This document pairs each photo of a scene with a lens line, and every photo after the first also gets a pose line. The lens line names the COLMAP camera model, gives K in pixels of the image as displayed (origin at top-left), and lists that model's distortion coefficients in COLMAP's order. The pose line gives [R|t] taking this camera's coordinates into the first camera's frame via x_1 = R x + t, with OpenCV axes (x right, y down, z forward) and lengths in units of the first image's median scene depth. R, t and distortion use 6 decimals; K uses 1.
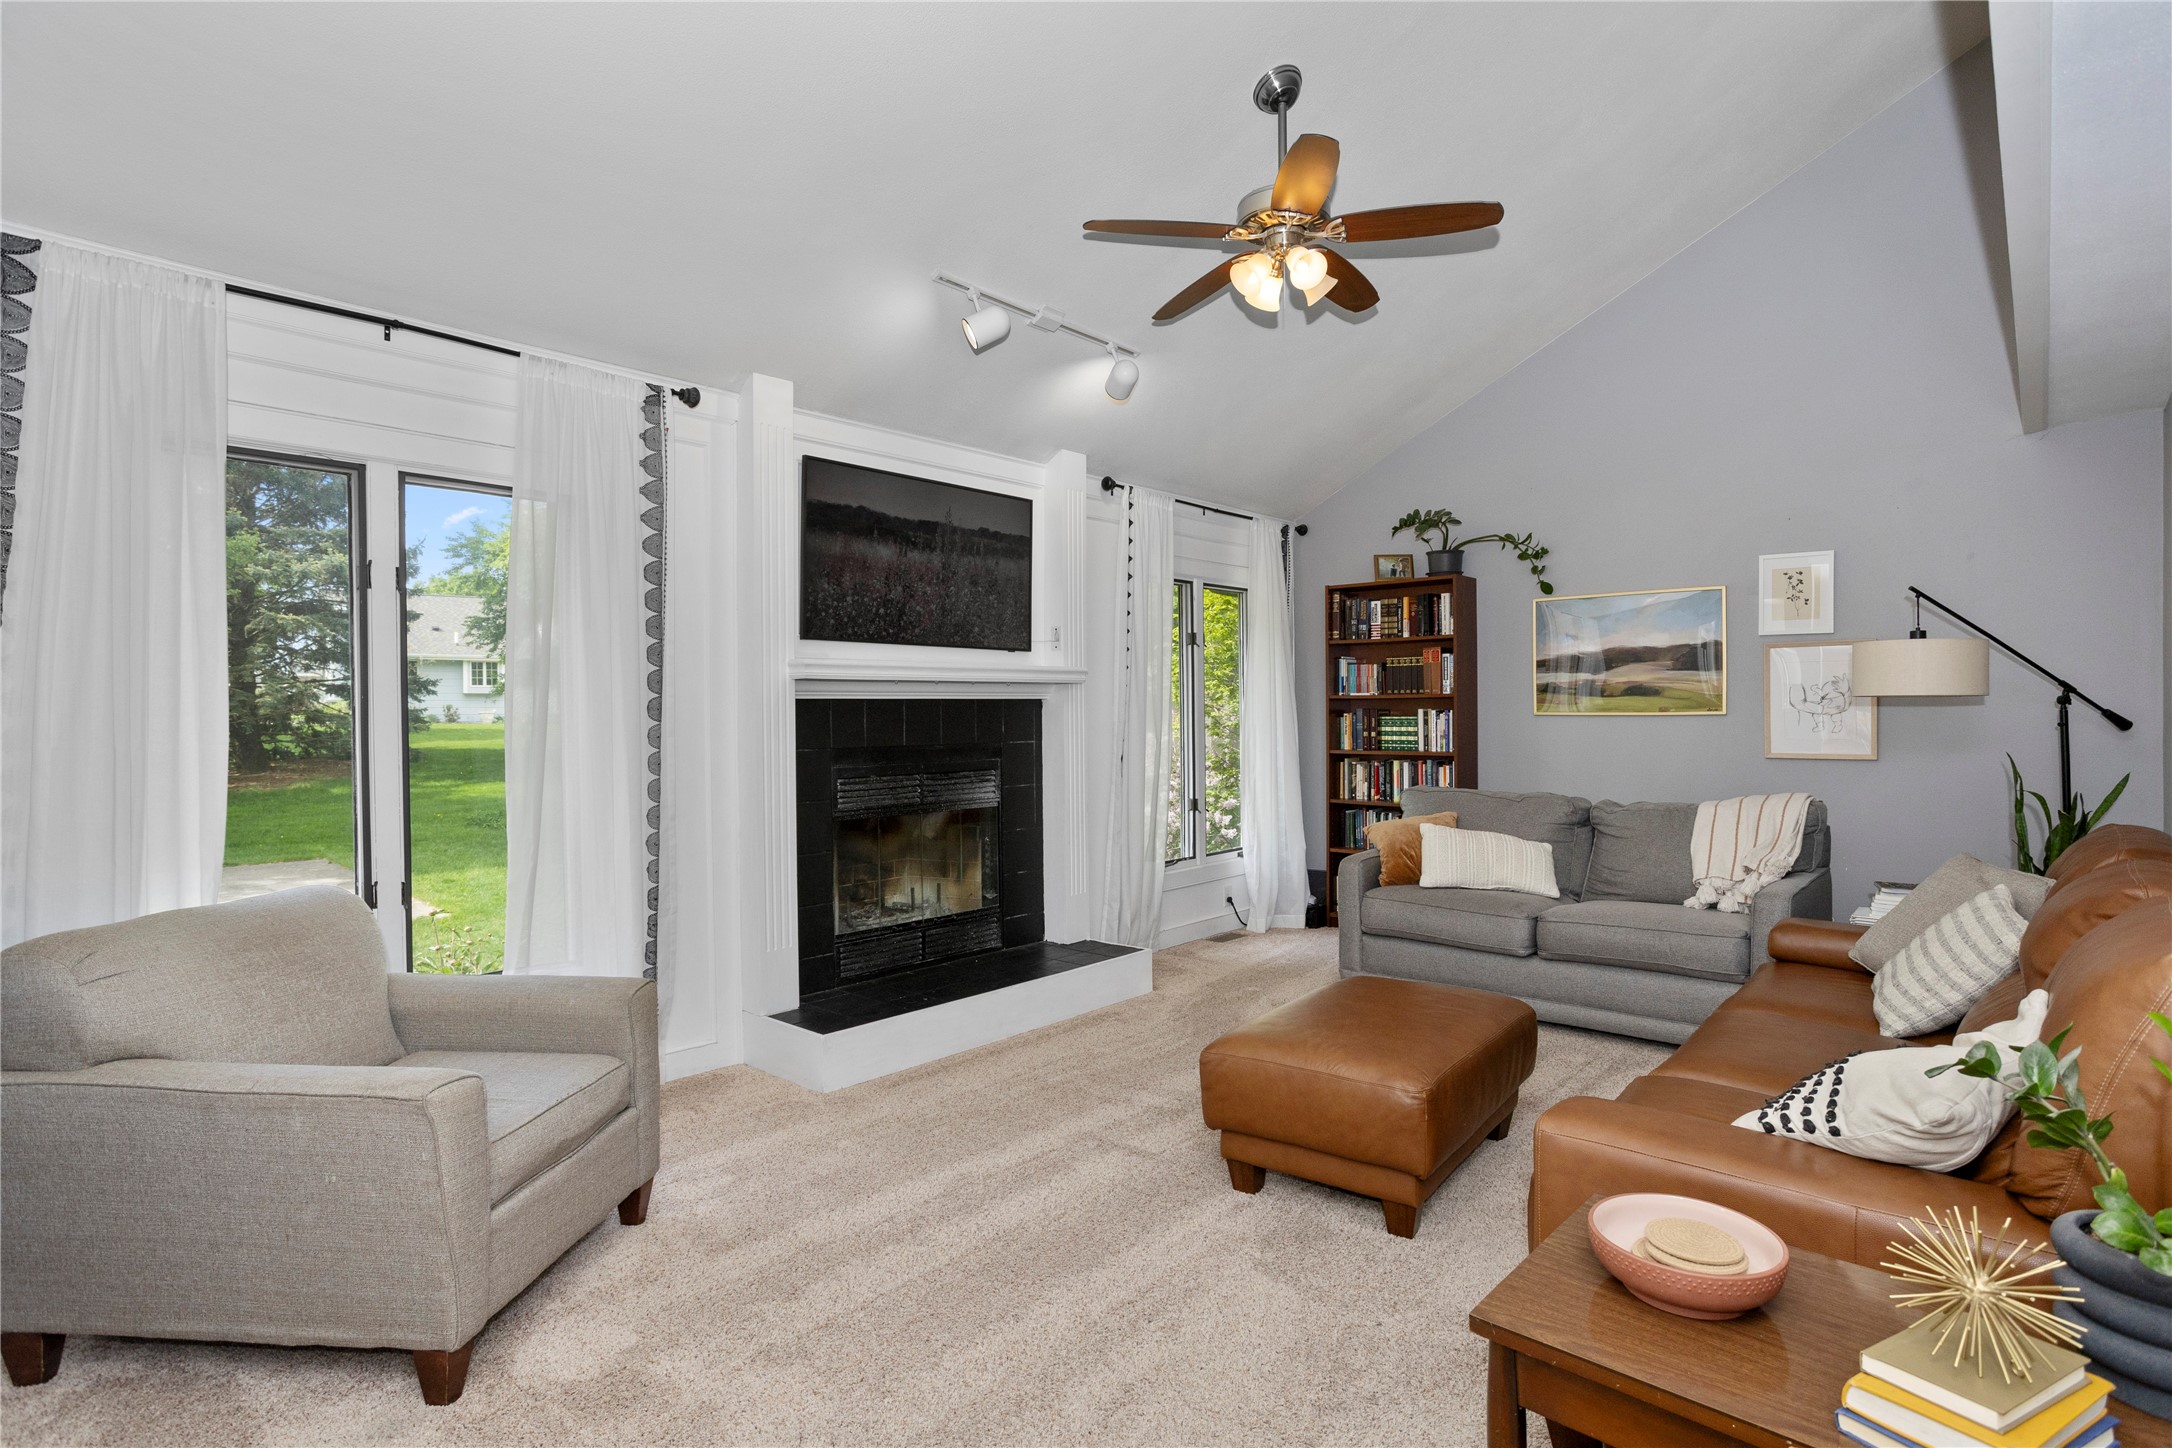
lens RADIAL K [[1114.0, 0, 1091.6], [0, 1114.0, 736.5], [0, 0, 1]] dist [-0.056264, 0.032696]
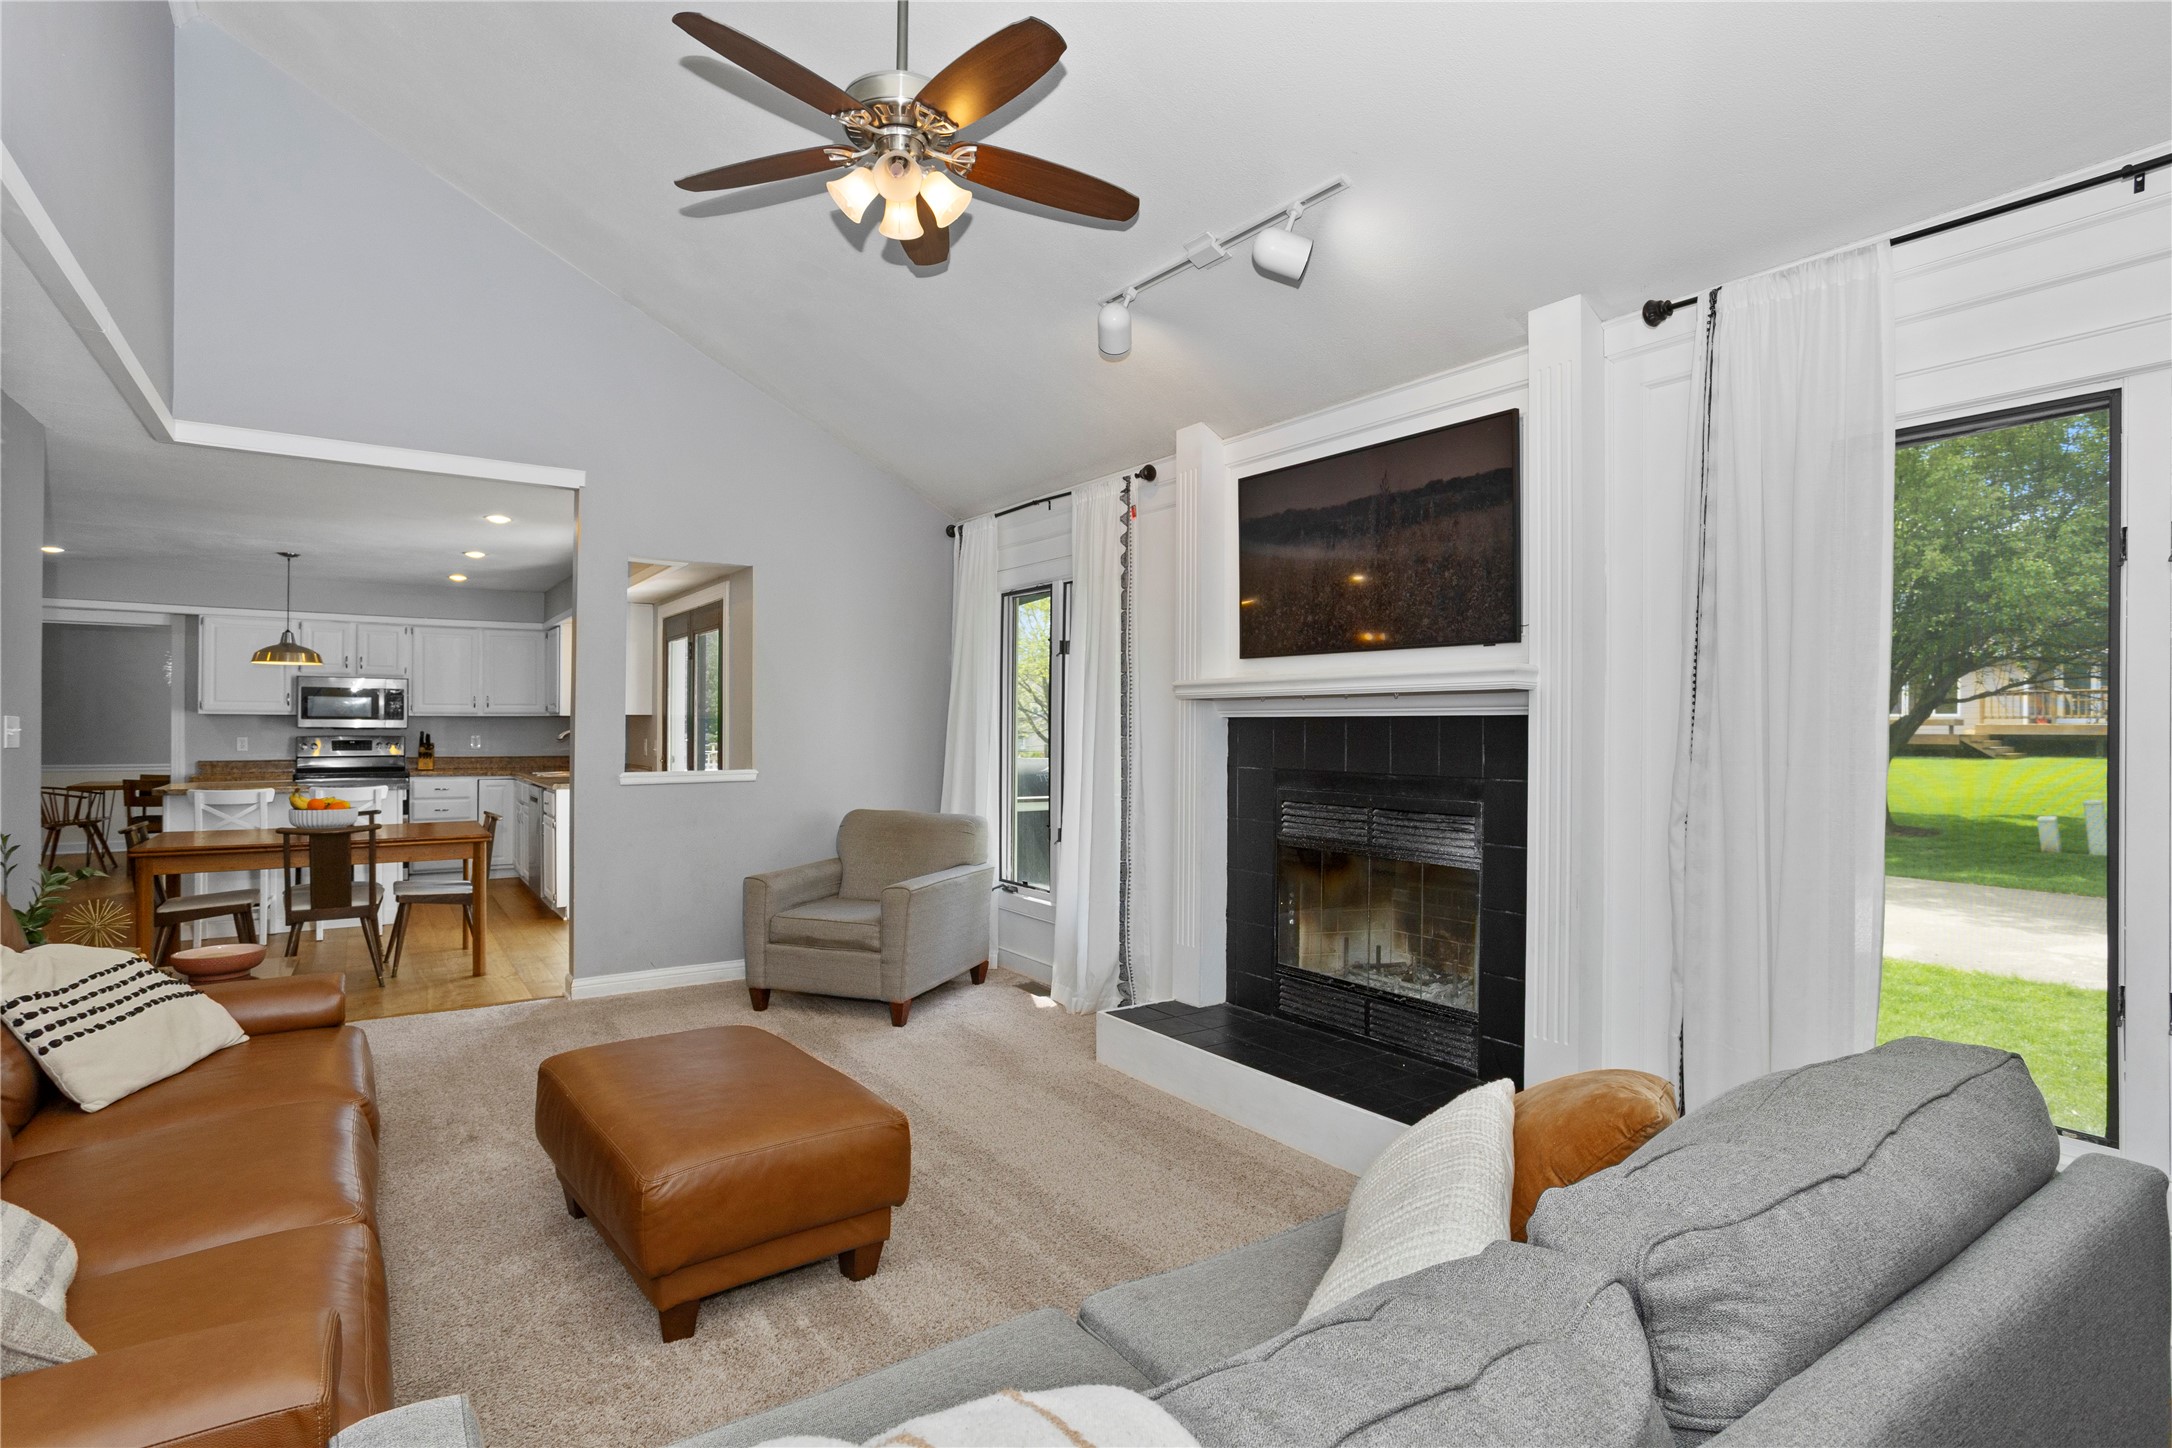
lens RADIAL K [[1124.5, 0, 1081.4], [0, 1124.5, 731.1], [0, 0, 1]] dist [-0.047764, 0.033536]
pose [[-0.257059, 0.009941, -0.966344, 0.626249], [-0.026699, 0.999492, 0.017384, -0.028451], [0.966027, 0.030269, -0.256663, 0.905279]]
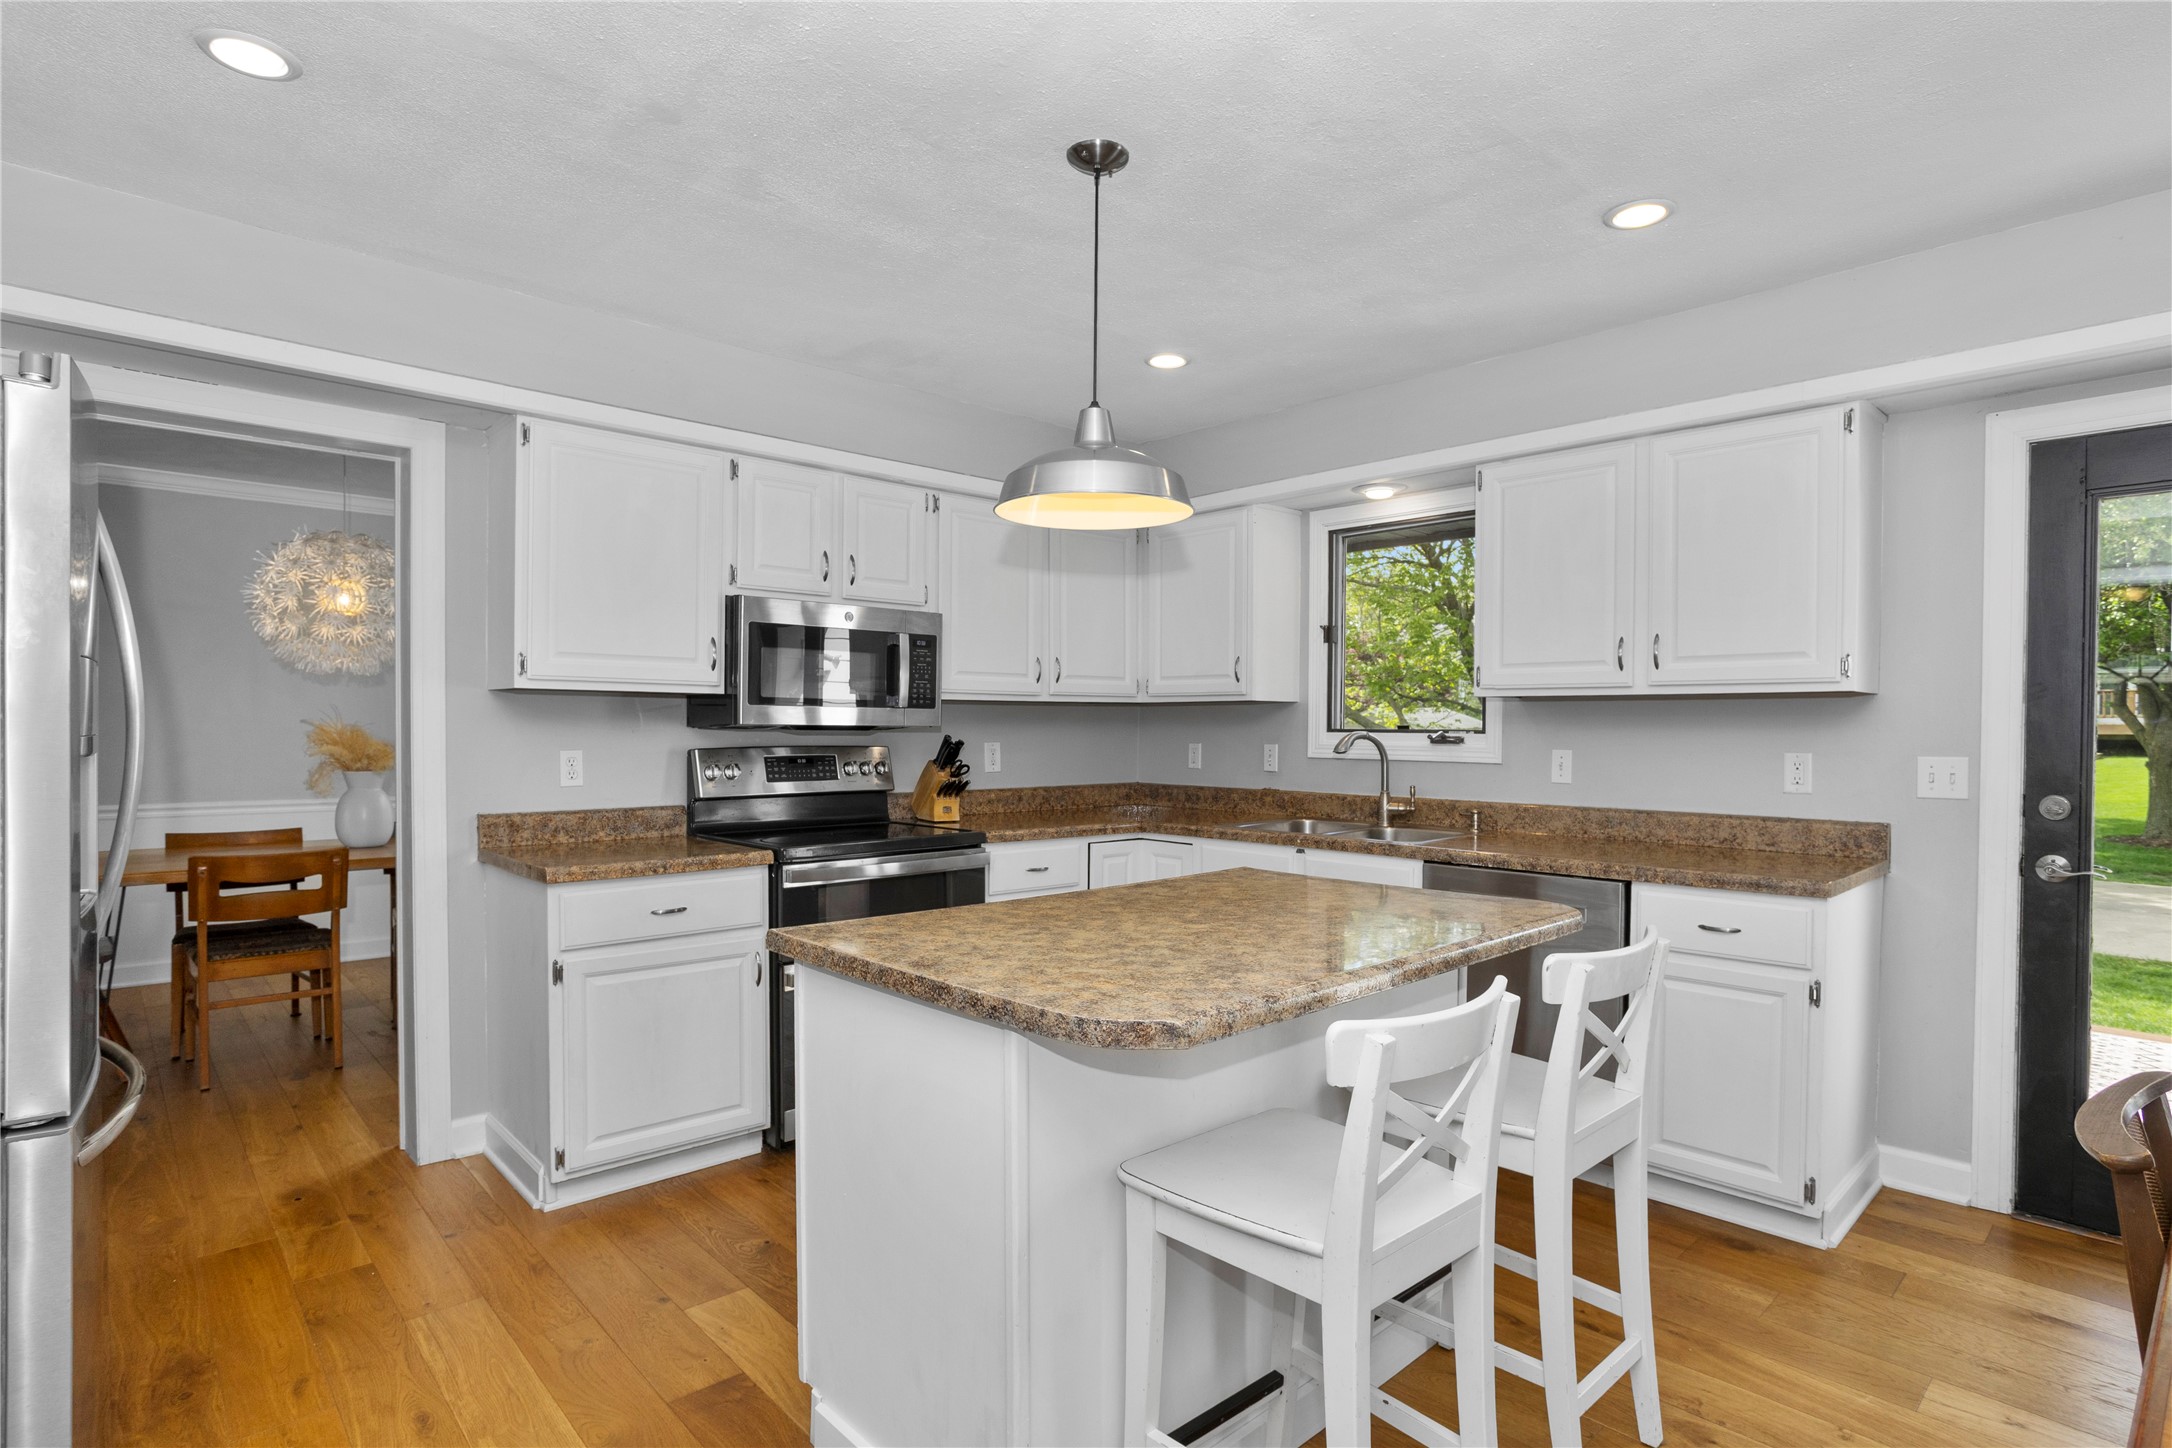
lens RADIAL K [[1114.0, 0, 1091.6], [0, 1114.0, 736.5], [0, 0, 1]] dist [-0.056264, 0.032696]
pose [[-0.068917, 0.014409, -0.997518, -0.028960], [-0.028471, 0.999460, 0.016404, 0.015458], [0.997216, 0.029531, -0.068470, -0.378649]]
